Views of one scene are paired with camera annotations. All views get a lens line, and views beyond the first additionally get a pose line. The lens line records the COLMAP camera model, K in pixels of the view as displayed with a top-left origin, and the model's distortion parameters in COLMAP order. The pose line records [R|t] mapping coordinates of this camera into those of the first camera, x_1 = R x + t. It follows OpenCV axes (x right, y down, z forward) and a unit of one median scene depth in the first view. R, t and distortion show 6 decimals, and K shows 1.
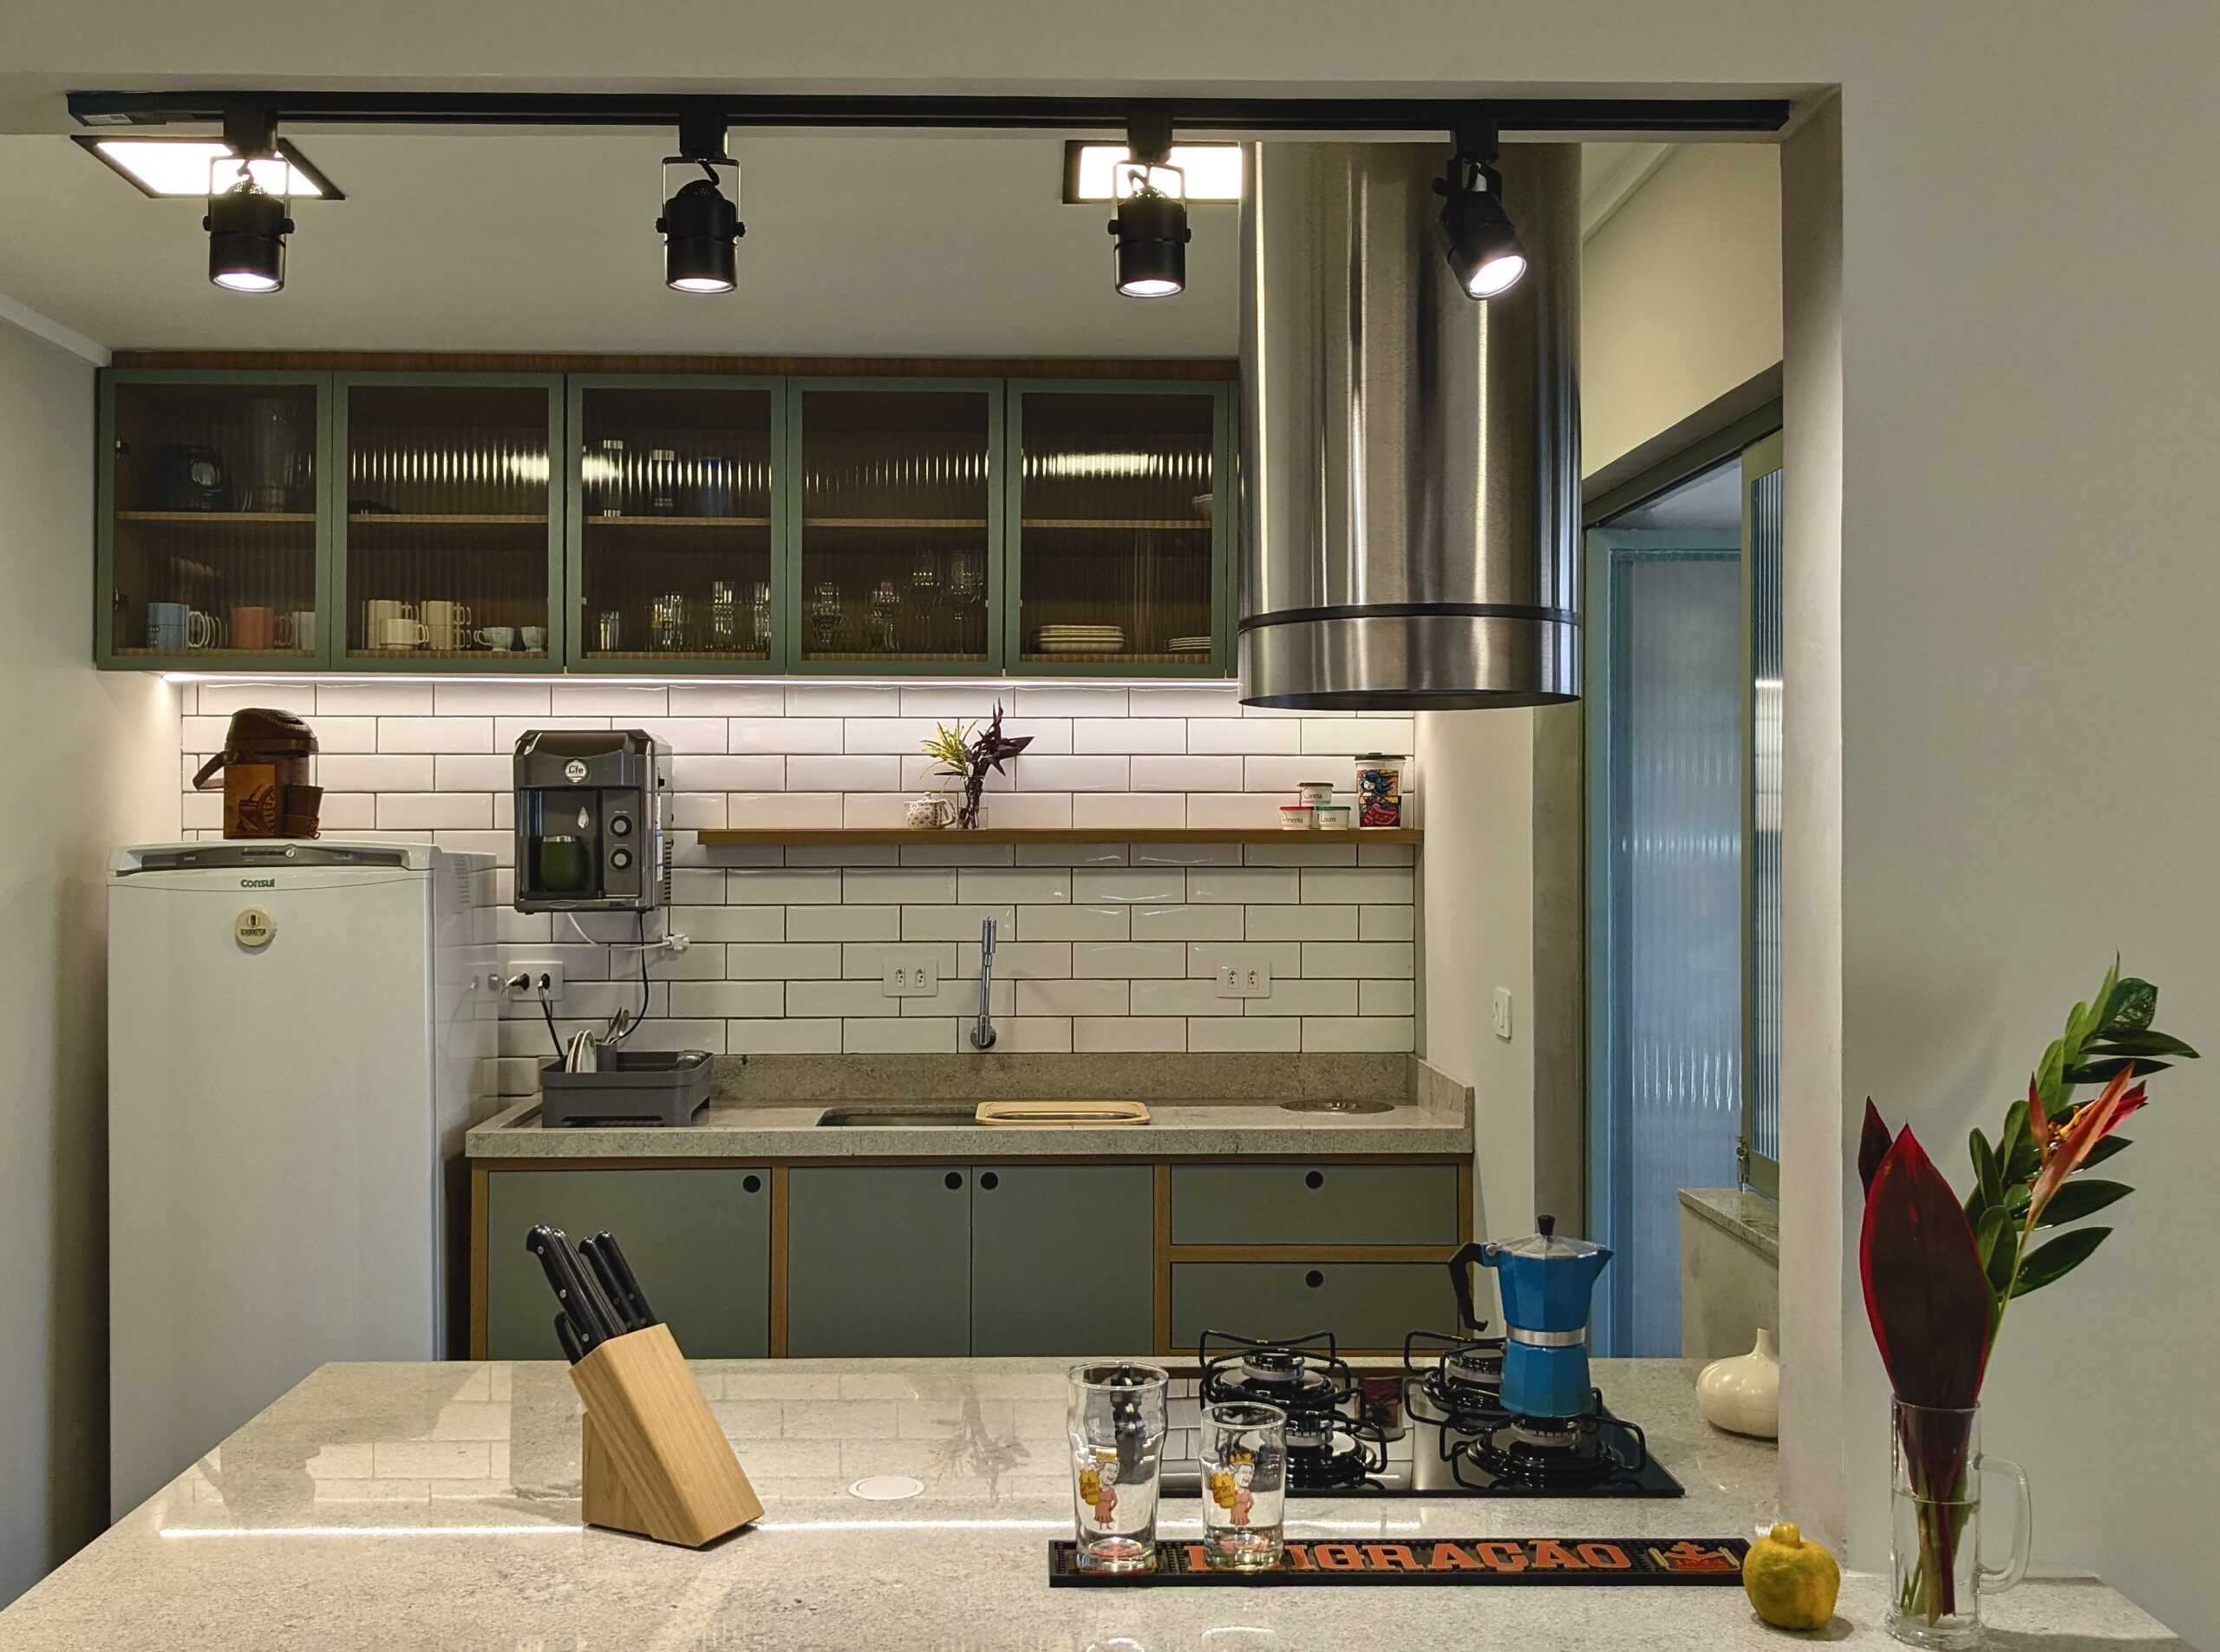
lens RADIAL K [[2188.1, 0, 1110.0], [0, 2188.1, 826.0], [0, 0, 1]] dist [0.068877, -0.002752]
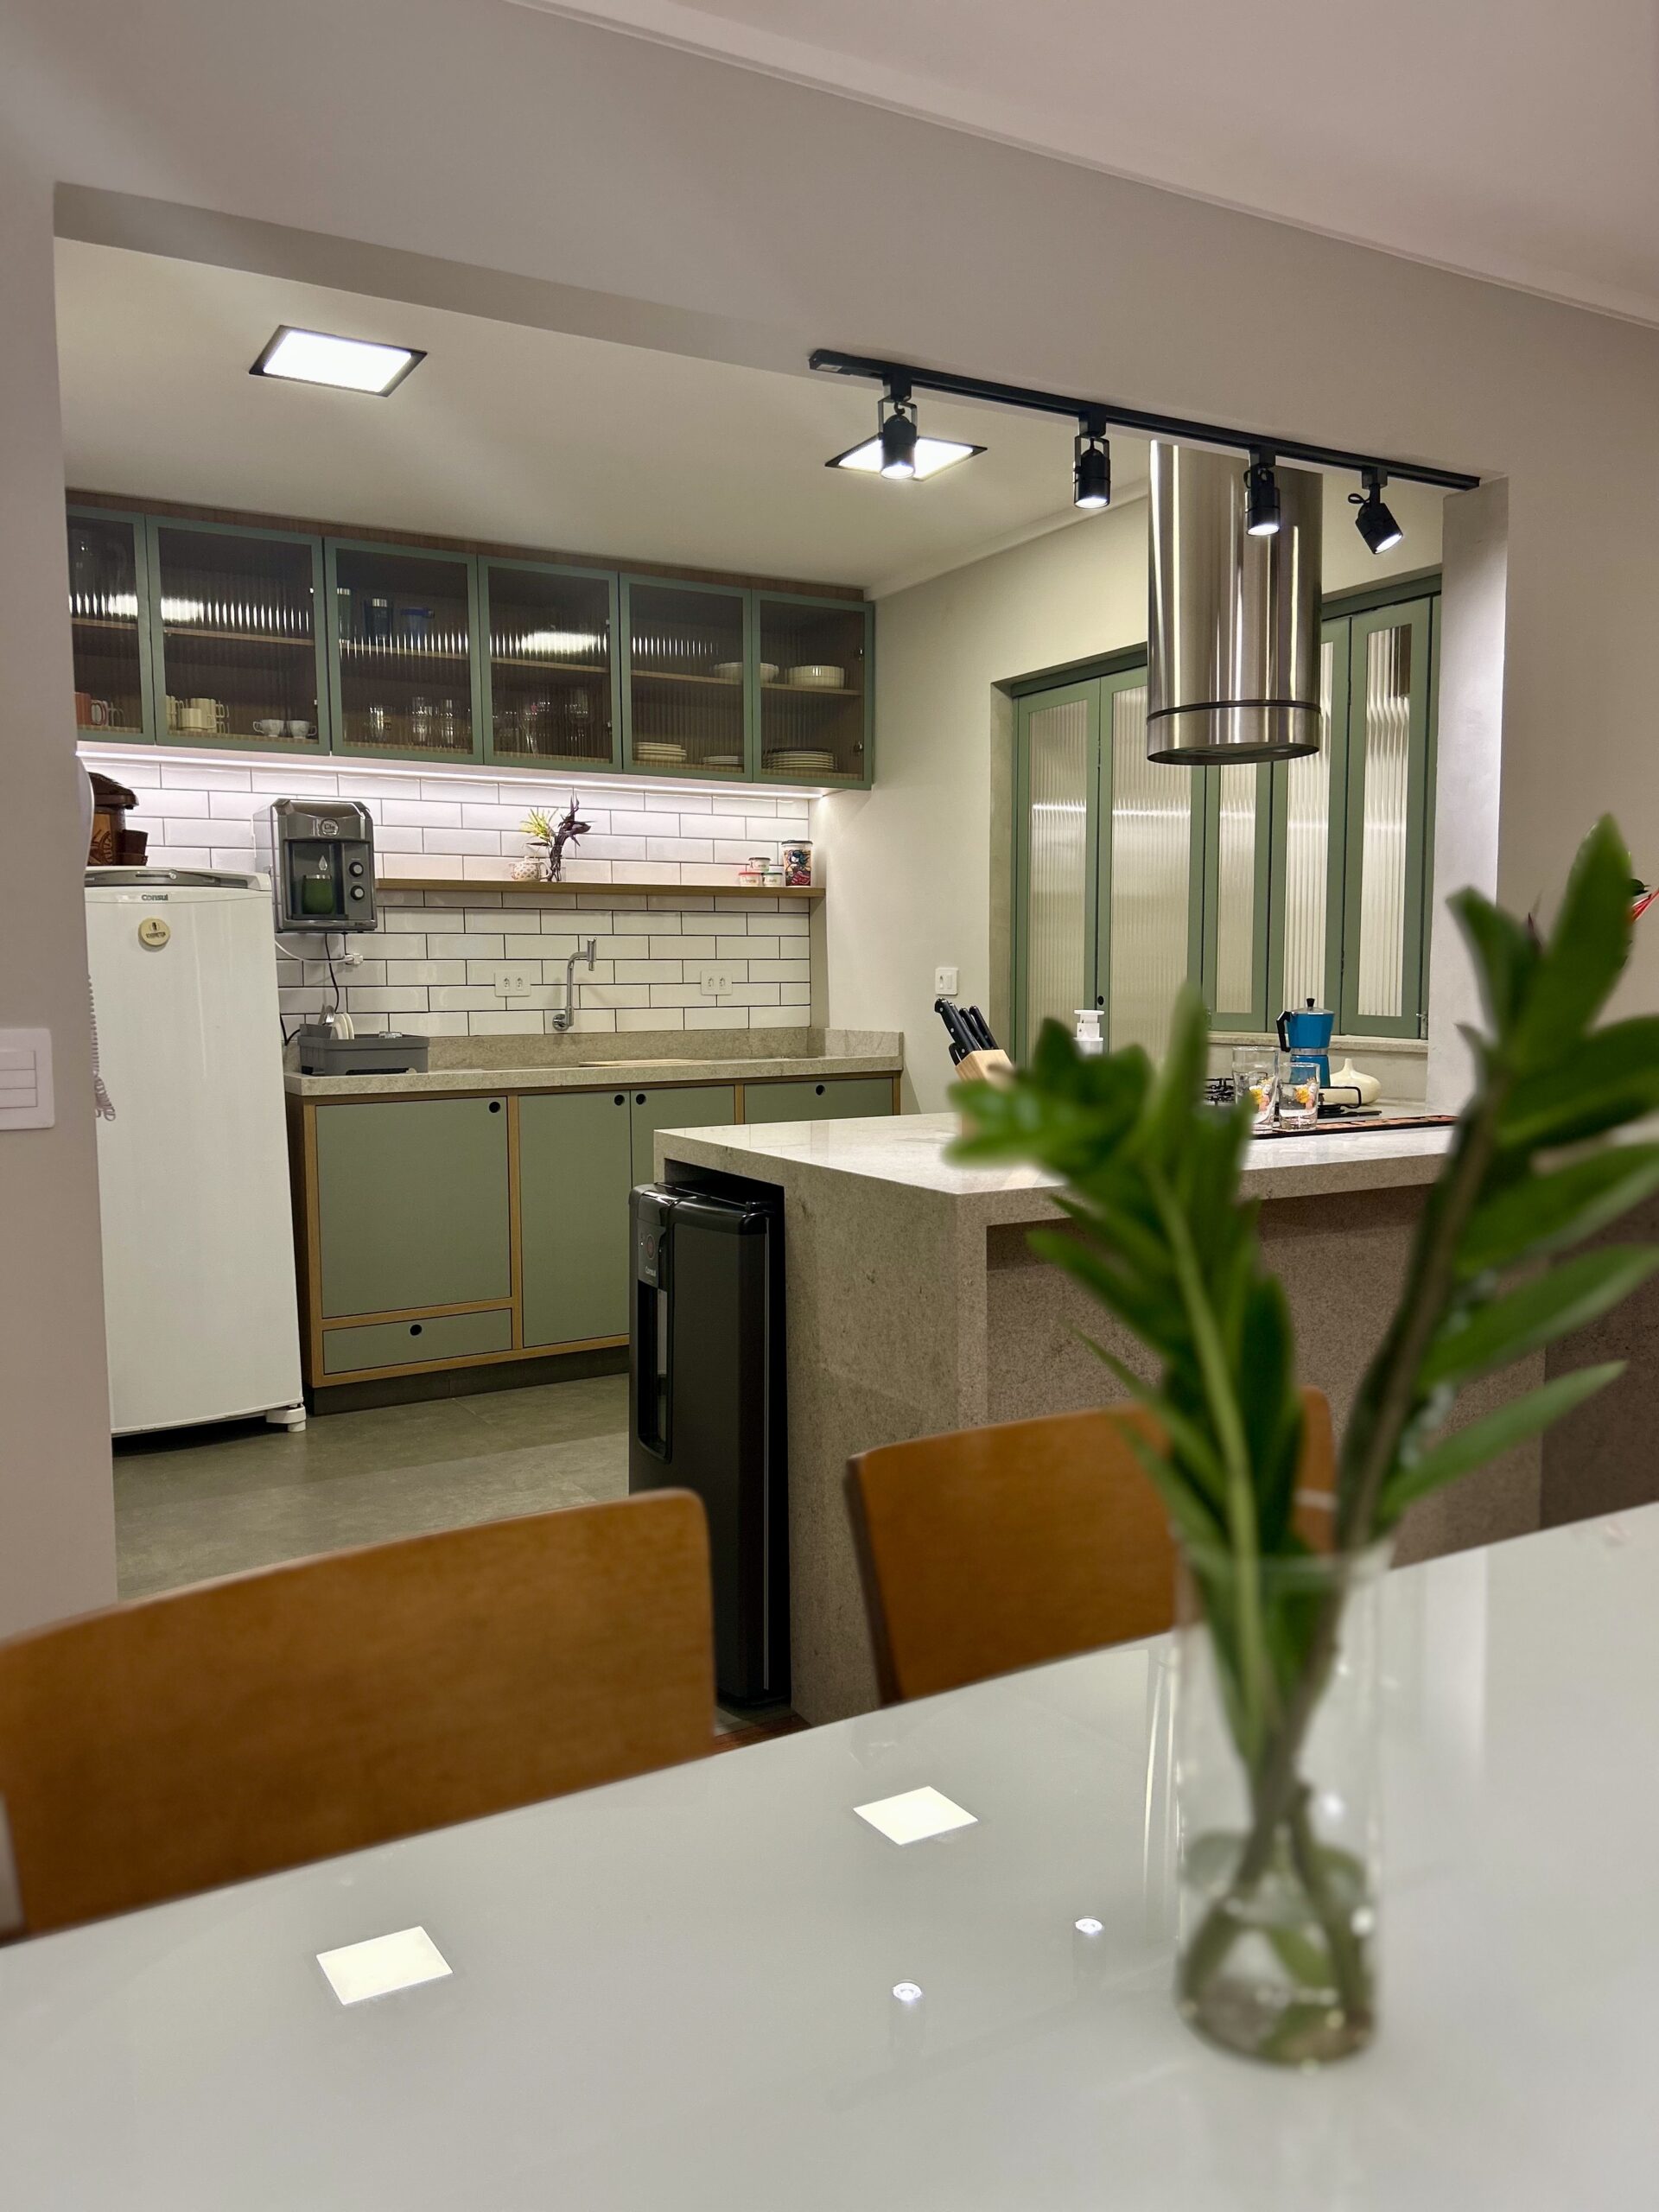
lens RADIAL K [[1663.7, 0, 829.5], [0, 1663.7, 1106.0], [0, 0, 1]] dist [0.068150, -0.000841]
pose [[0.878312, -0.045600, 0.475908, -0.449870], [0.011647, 0.997186, 0.074053, 0.071688], [-0.477946, -0.059499, 0.876372, -0.097117]]
